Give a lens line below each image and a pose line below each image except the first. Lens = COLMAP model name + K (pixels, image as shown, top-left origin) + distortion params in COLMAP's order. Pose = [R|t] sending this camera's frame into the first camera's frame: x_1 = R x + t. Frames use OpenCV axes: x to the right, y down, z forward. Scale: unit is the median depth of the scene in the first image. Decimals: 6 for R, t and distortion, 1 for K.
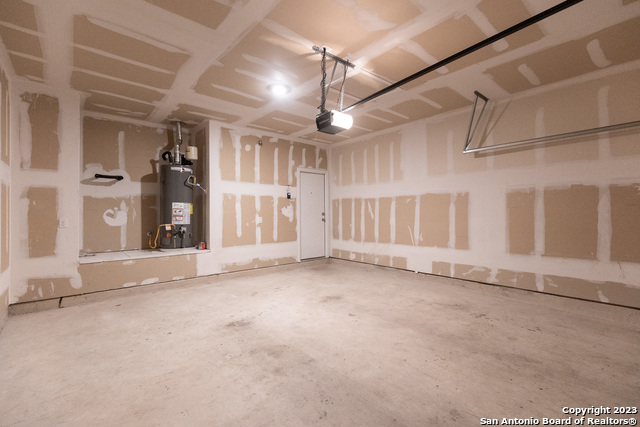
lens RADIAL K [[287.8, 0, 322.9], [0, 287.8, 213.4], [0, 0, 1]] dist [0.003666, -0.000111]
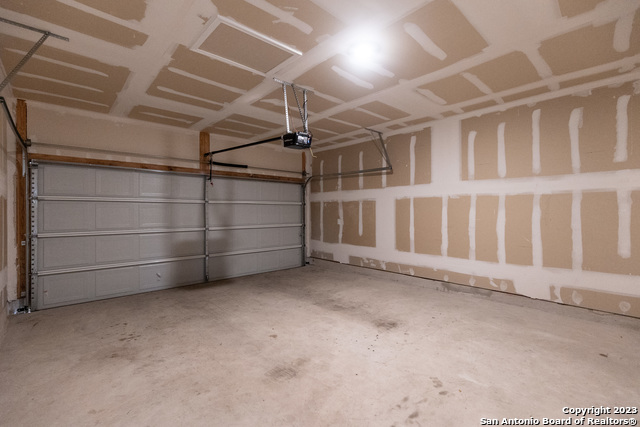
lens RADIAL K [[287.8, 0, 322.9], [0, 287.8, 213.4], [0, 0, 1]] dist [0.003666, -0.000111]
pose [[-0.999652, 0.008313, -0.025044, -0.035121], [0.008103, 0.999931, 0.008476, -0.035096], [0.025112, 0.008270, -0.999650, 2.013008]]
